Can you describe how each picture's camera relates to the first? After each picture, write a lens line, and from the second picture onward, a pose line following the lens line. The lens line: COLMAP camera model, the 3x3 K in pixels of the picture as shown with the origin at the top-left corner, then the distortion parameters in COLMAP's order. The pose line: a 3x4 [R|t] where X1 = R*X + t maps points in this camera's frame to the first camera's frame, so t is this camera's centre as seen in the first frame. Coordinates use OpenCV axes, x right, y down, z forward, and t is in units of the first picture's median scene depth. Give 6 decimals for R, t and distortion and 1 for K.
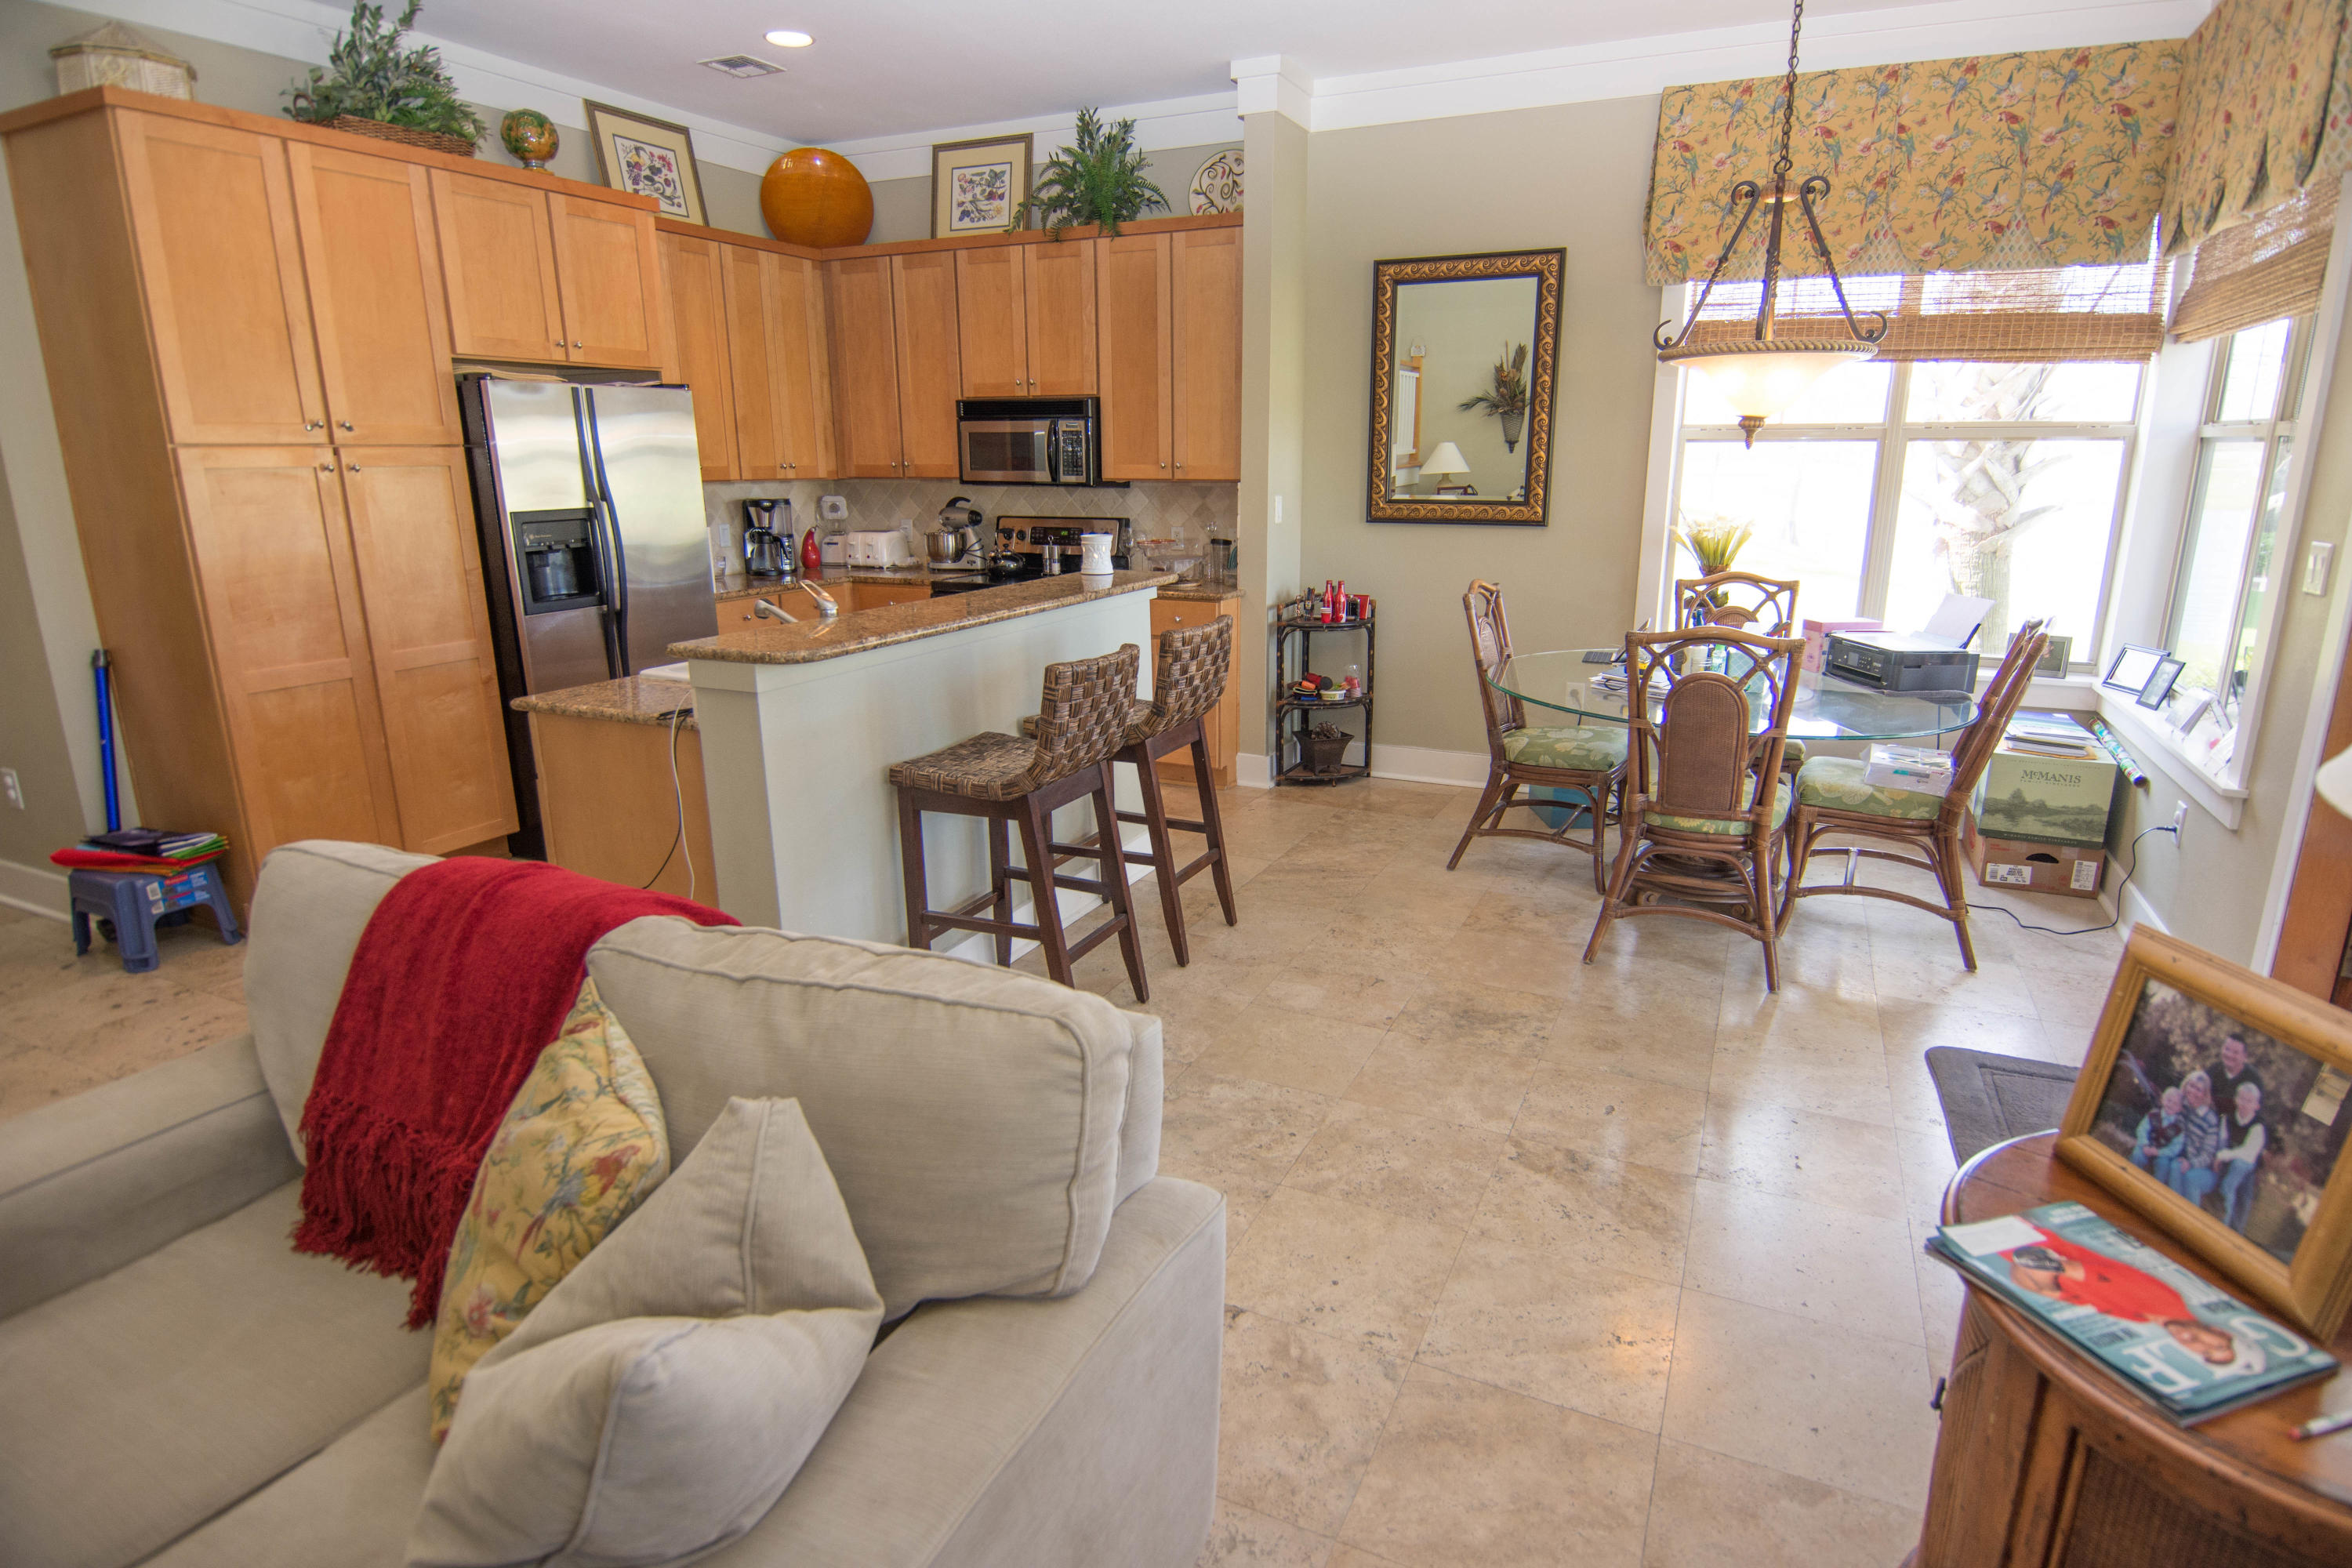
lens RADIAL K [[1239.2, 0, 1196.8], [0, 1239.2, 787.2], [0, 0, 1]] dist [0.004069, -0.024434]
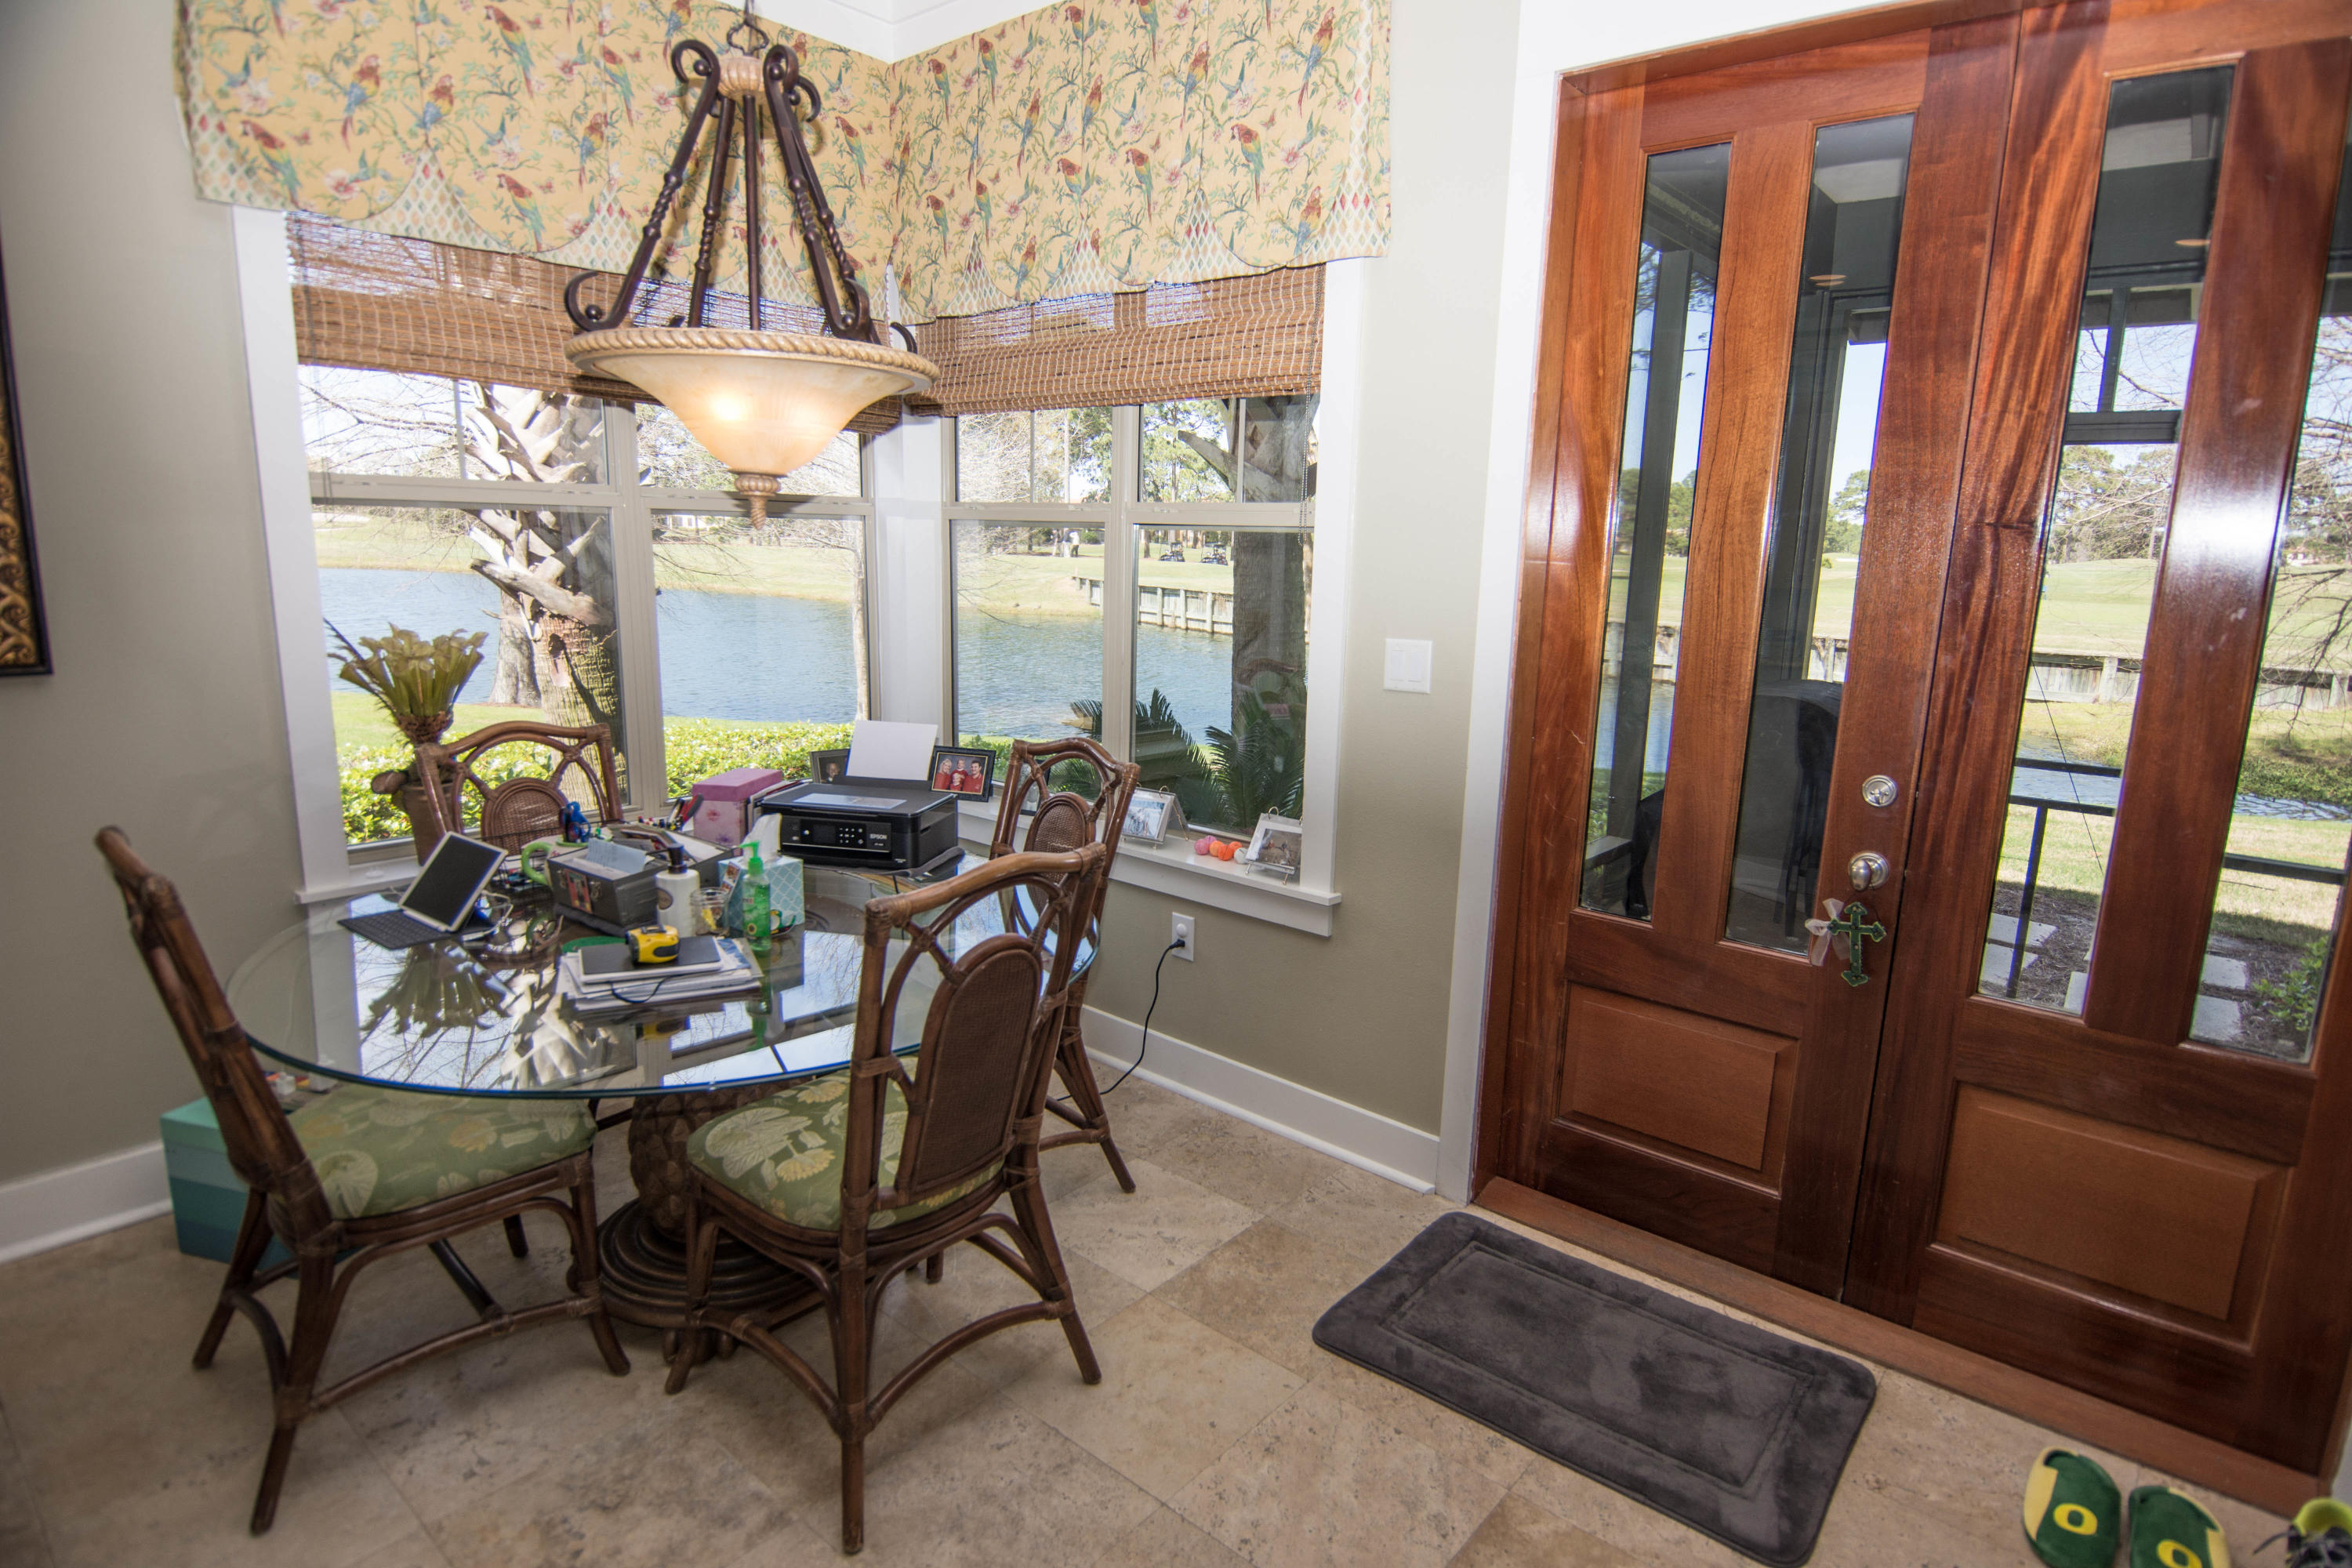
lens RADIAL K [[1239.2, 0, 1196.8], [0, 1239.2, 787.2], [0, 0, 1]] dist [0.004069, -0.024434]
pose [[0.253714, -0.177231, 0.950904, -0.054173], [0.218798, 0.968106, 0.122059, -0.144454], [-0.942208, 0.177088, 0.284400, 0.523671]]
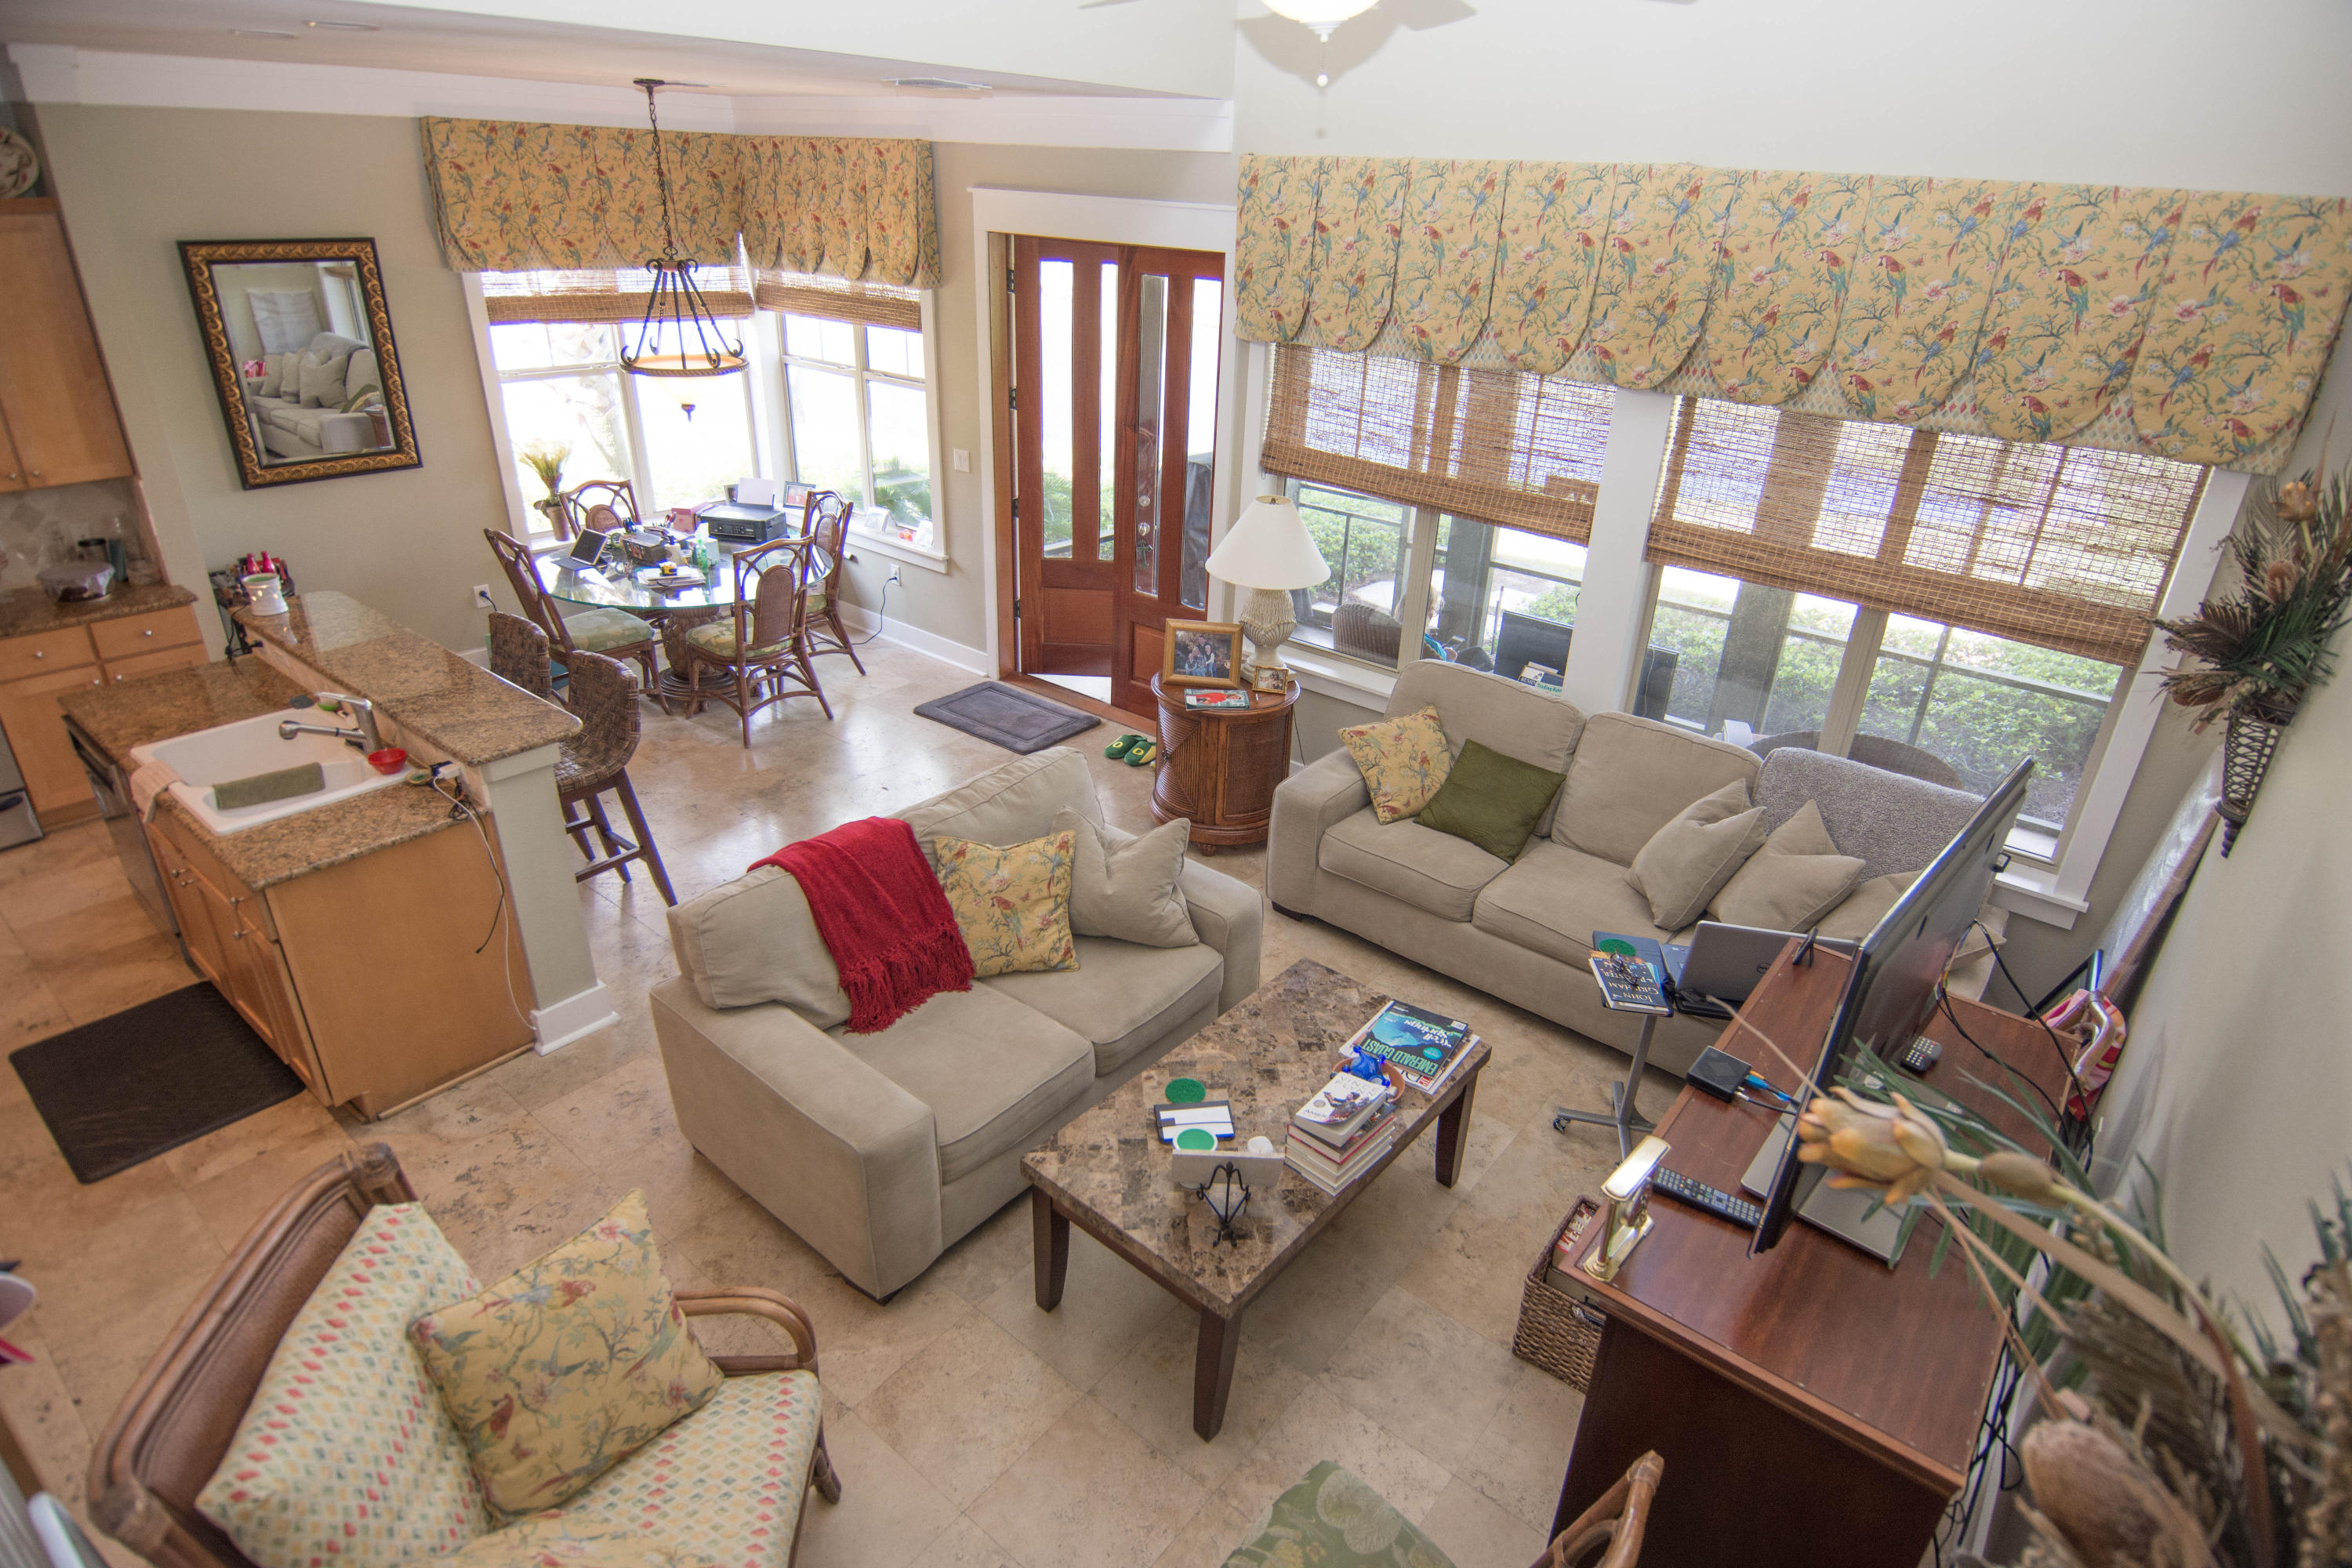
lens RADIAL K [[1239.2, 0, 1196.8], [0, 1239.2, 787.2], [0, 0, 1]] dist [0.004069, -0.024434]
pose [[0.230236, -0.413839, 0.880755, -0.817769], [0.208126, 0.905068, 0.370858, -0.239182], [-0.950618, 0.097923, 0.294510, -0.056683]]
